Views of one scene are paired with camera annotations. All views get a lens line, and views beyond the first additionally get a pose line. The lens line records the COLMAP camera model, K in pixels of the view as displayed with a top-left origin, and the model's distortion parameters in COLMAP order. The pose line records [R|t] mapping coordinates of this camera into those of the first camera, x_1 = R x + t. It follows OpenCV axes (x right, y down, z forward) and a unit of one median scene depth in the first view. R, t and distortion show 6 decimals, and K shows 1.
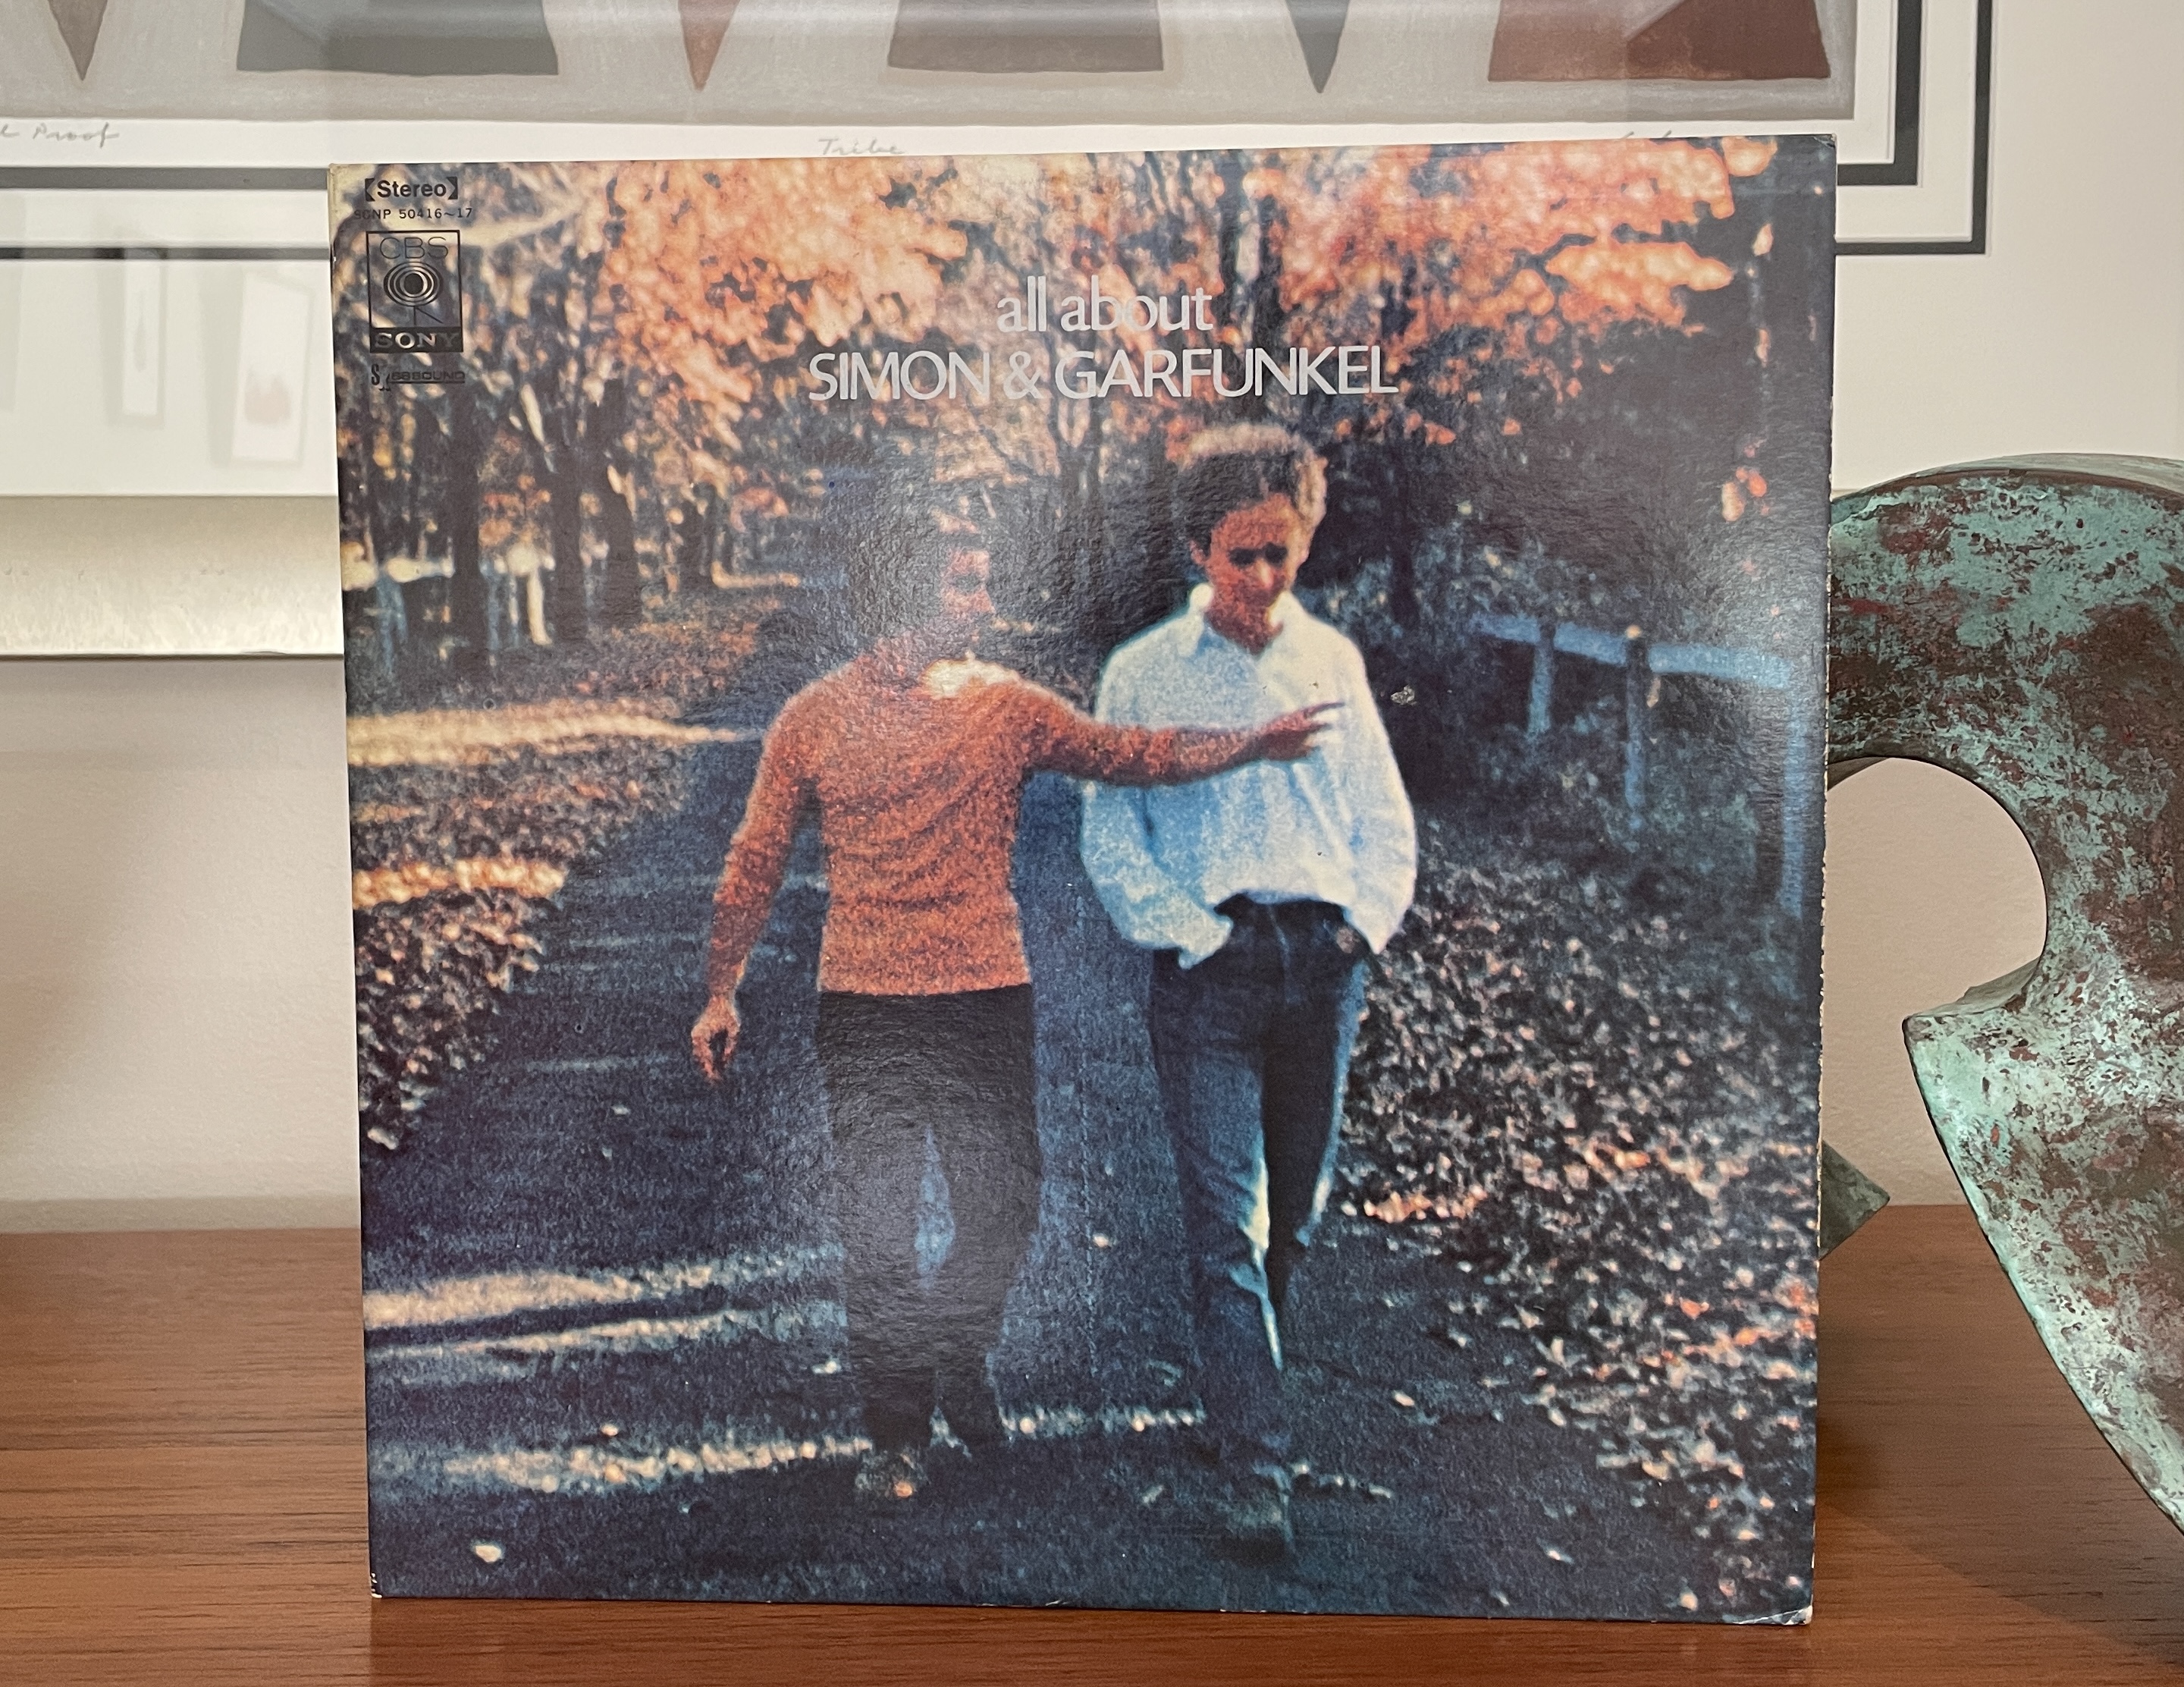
lens RADIAL K [[2195.0, 0, 1047.0], [0, 2195.0, 741.3], [0, 0, 1]] dist [0.046507, -0.059408]
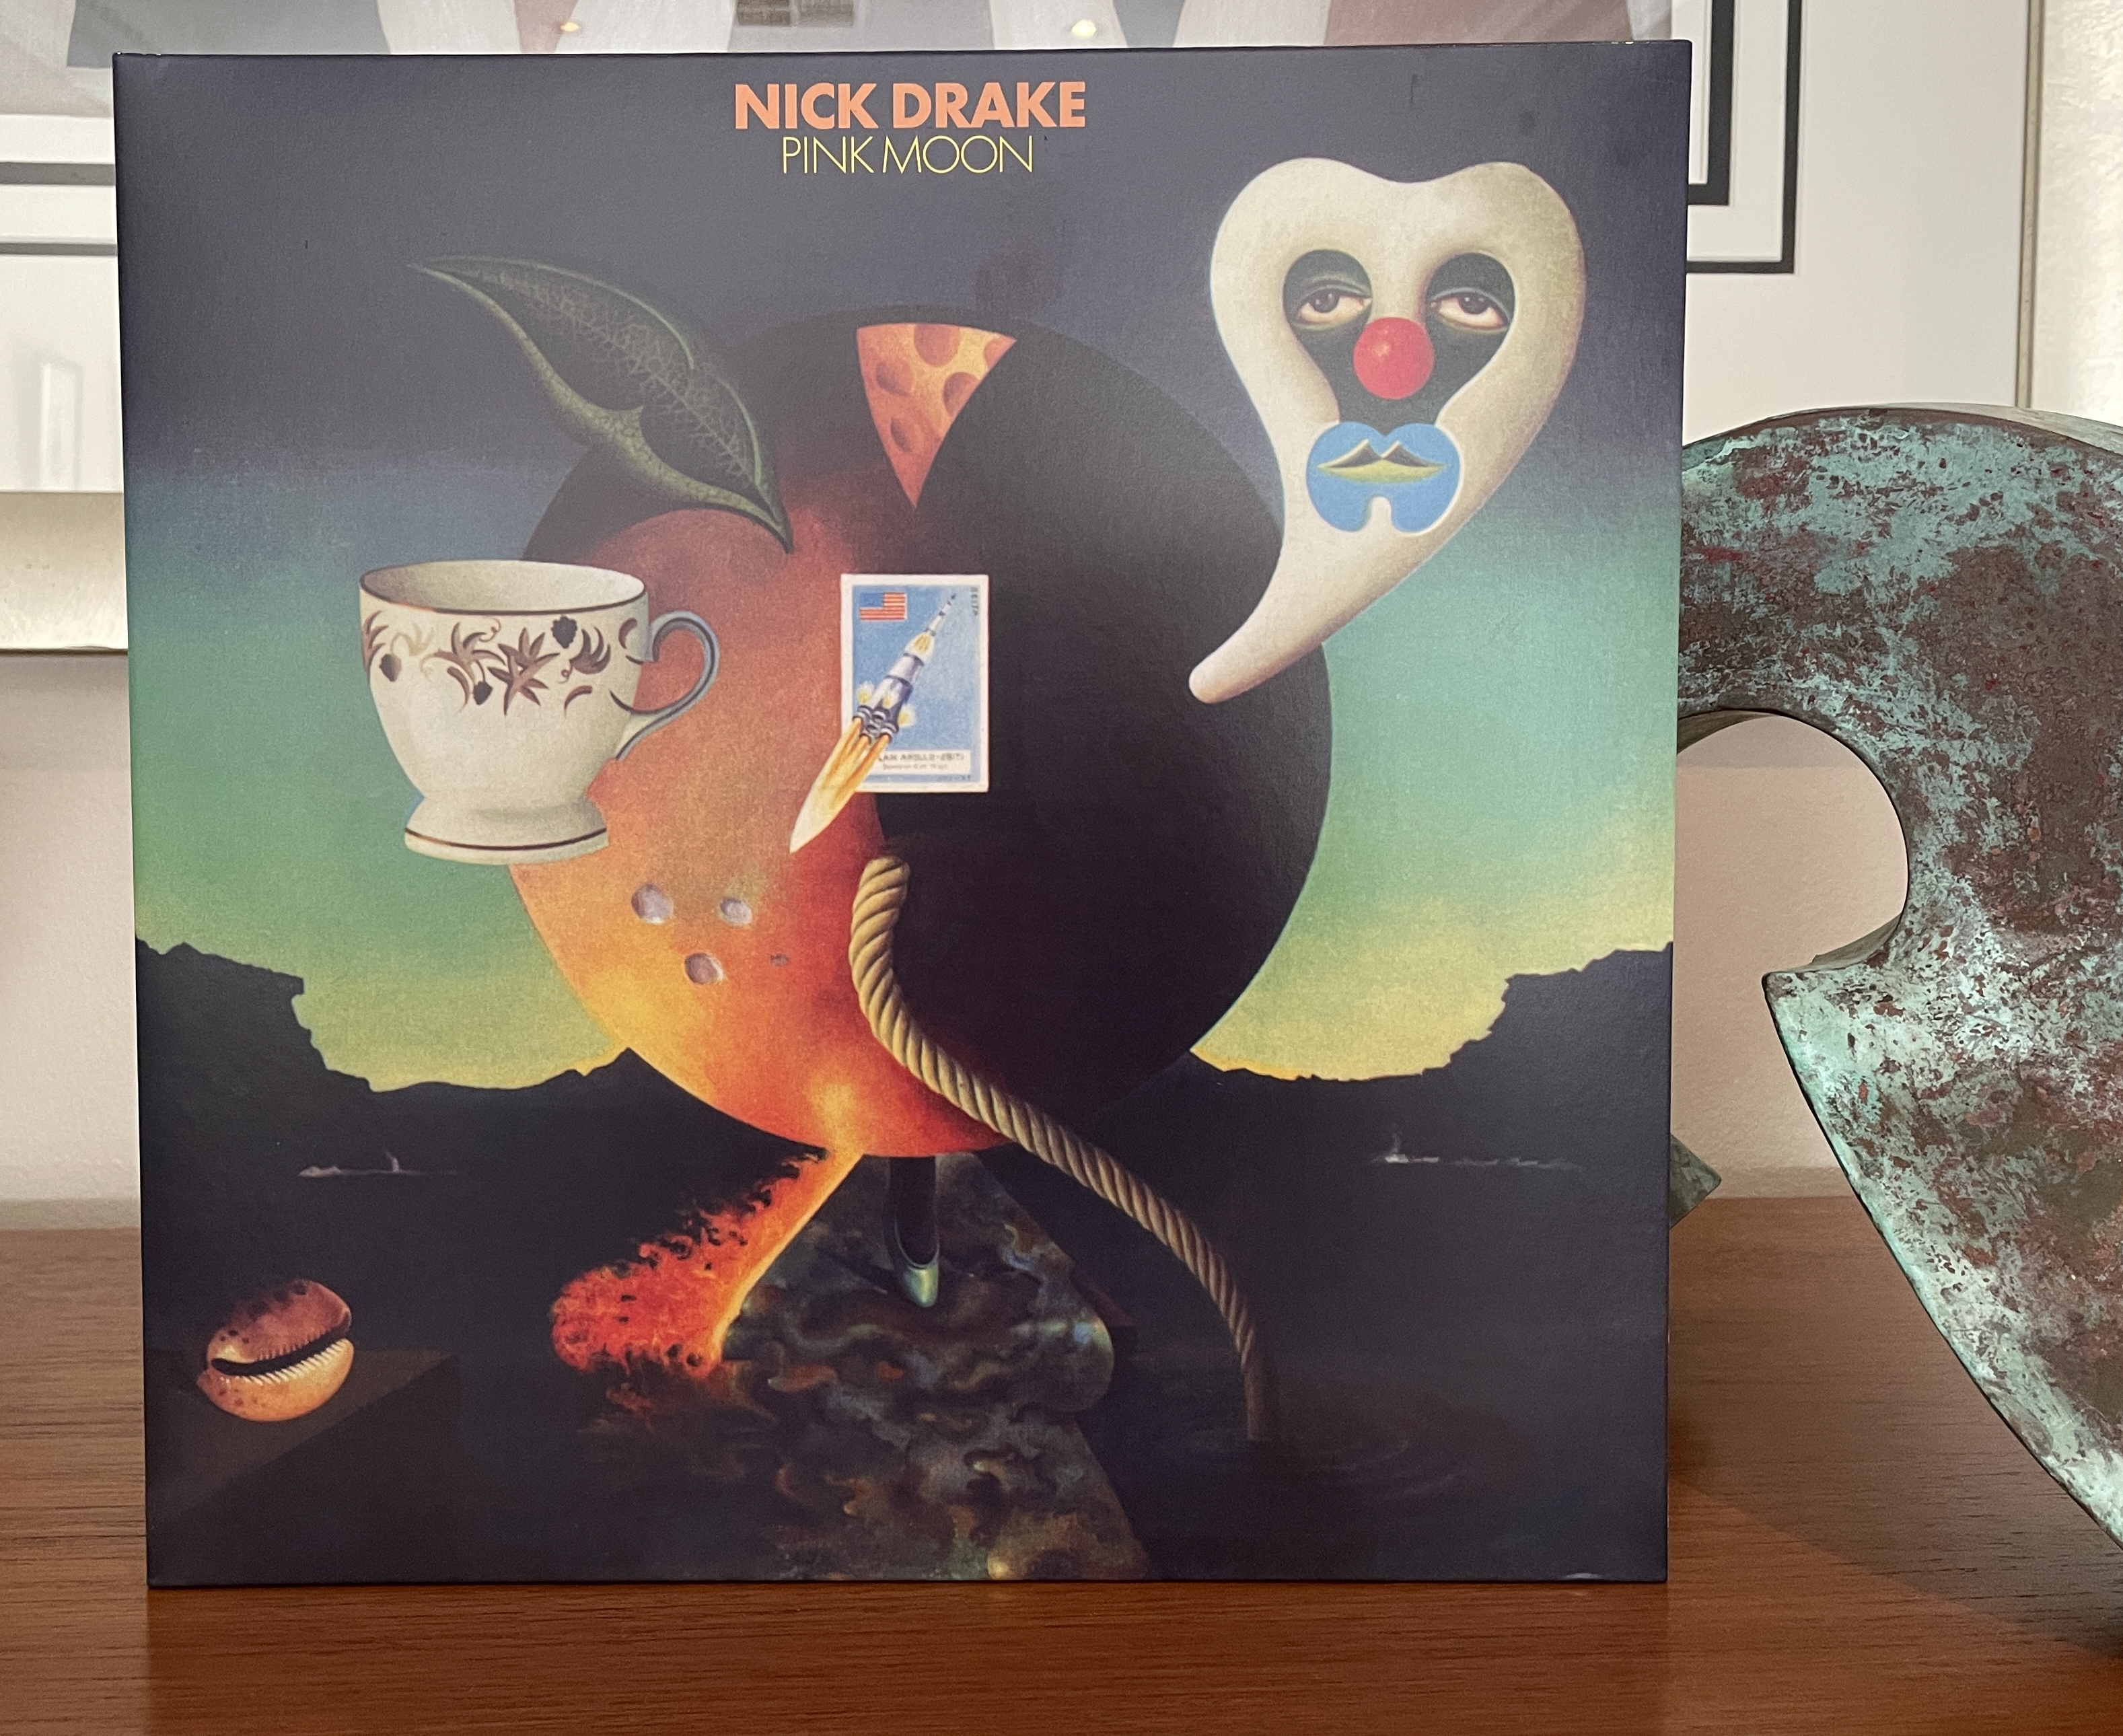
lens RADIAL K [[1970.0, 0, 958.9], [0, 1970.0, 818.9], [0, 0, 1]] dist [0.048124, -0.065389]
pose [[0.999384, 0.002771, 0.034971, 0.007320], [-0.002603, 0.999985, -0.004845, 0.062900], [-0.034984, 0.004751, 0.999377, 0.149169]]
